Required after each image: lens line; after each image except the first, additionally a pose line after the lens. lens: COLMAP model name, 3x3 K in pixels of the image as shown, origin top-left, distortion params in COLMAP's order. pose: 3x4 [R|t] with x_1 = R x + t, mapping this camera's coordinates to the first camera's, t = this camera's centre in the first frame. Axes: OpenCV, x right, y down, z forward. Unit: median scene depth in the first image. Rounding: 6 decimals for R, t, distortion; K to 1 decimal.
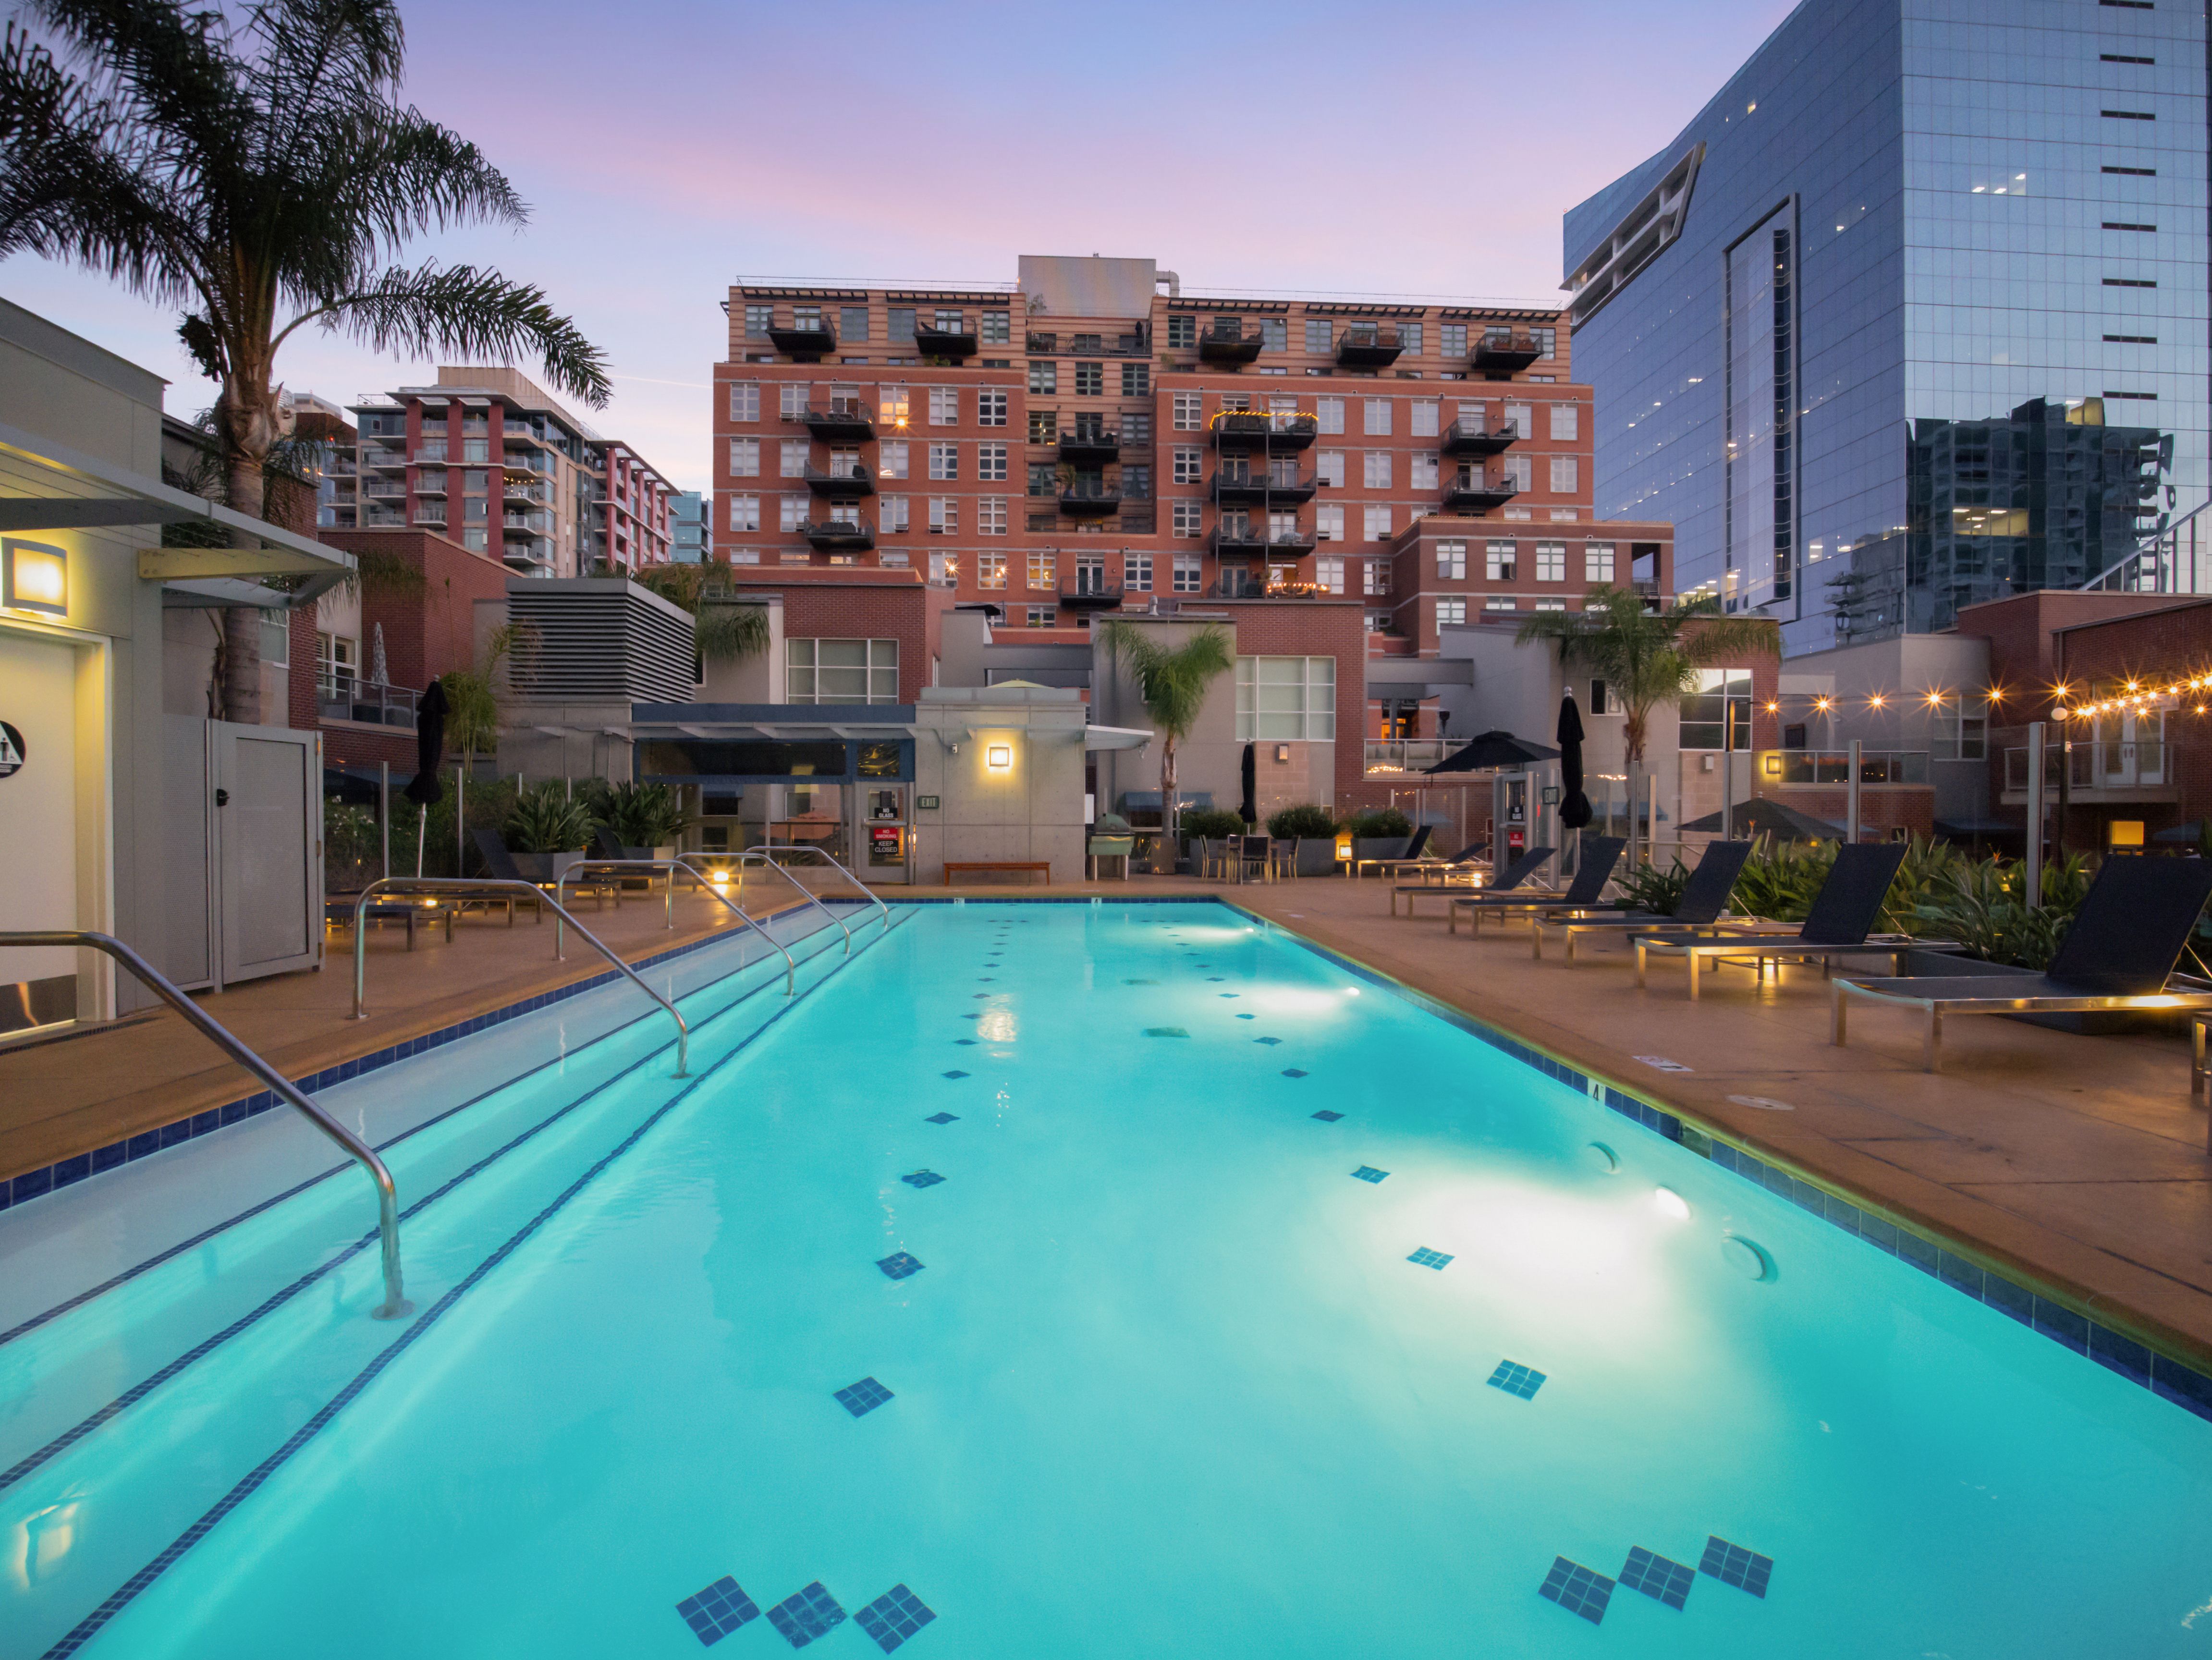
lens RADIAL K [[1042.1, 0, 1093.4], [0, 1042.1, 834.0], [0, 0, 1]] dist [-0.027083, -0.000885]
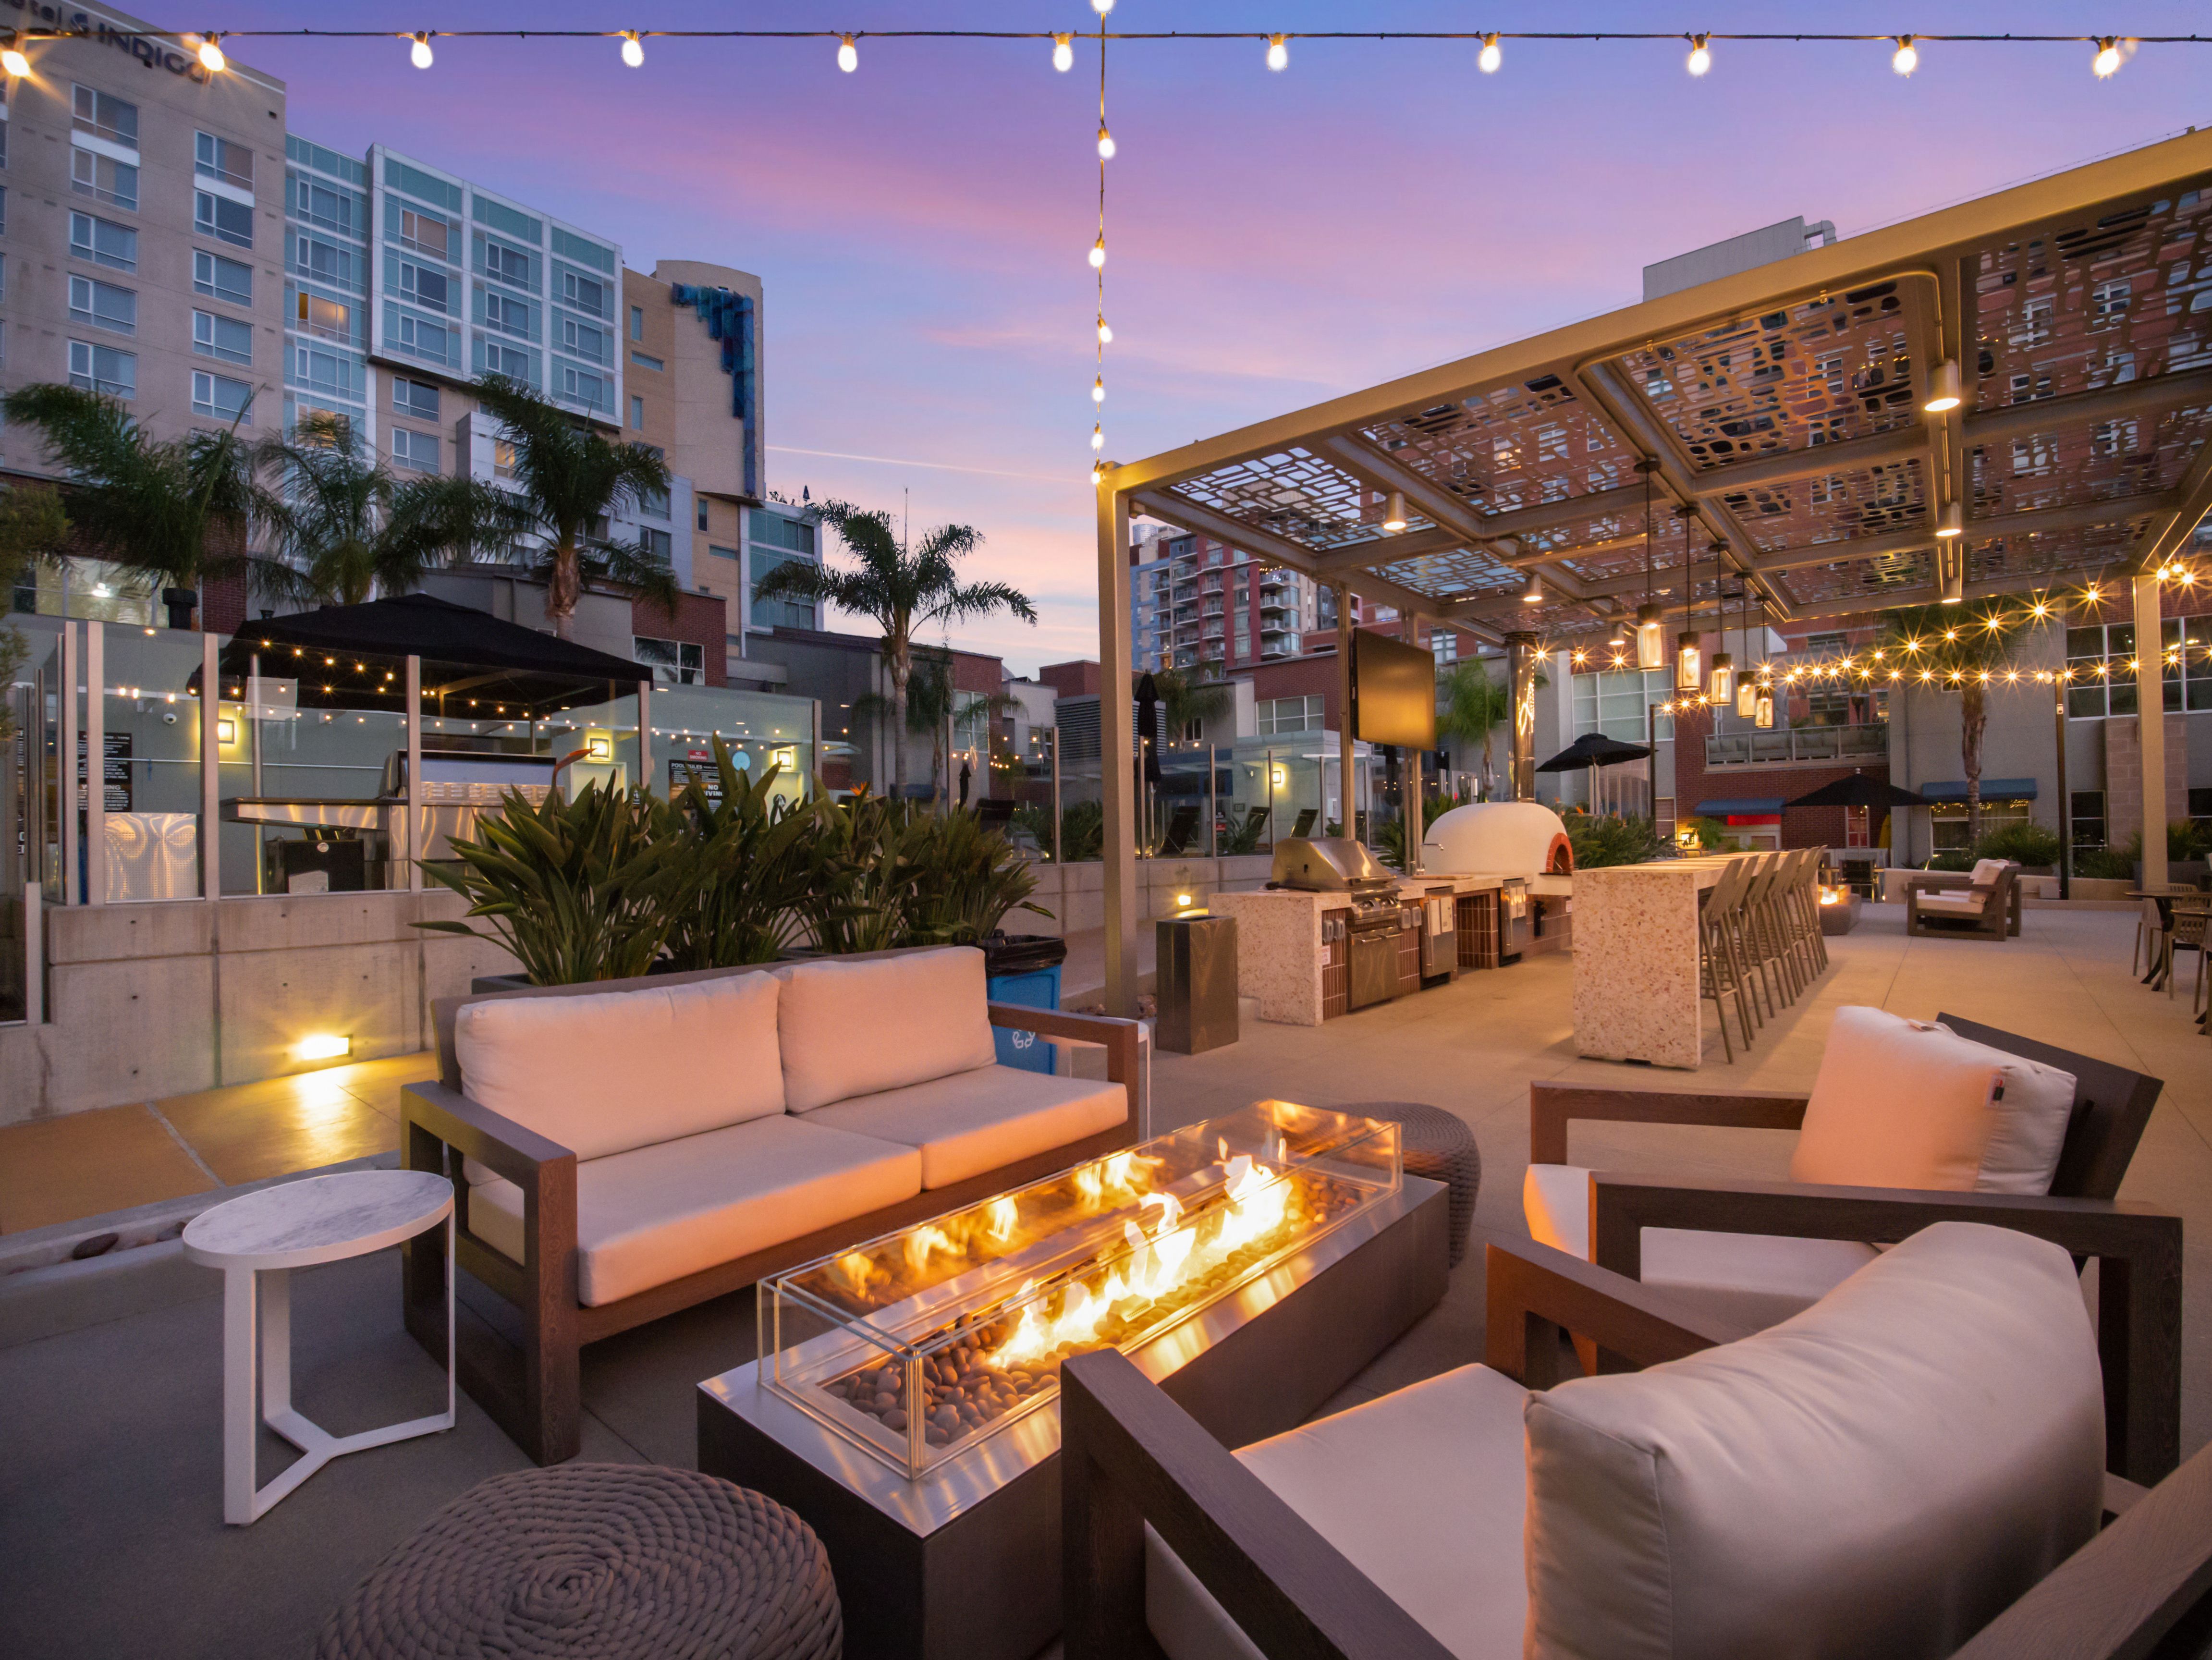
lens RADIAL K [[1042.1, 0, 1104.4], [0, 1042.1, 835.3], [0, 0, 1]] dist [-0.027083, -0.000885]
pose [[0.723363, -0.021238, -0.690141, 0.245256], [0.010263, 0.999747, -0.020009, 0.012629], [0.690392, 0.007391, 0.723398, -0.096822]]
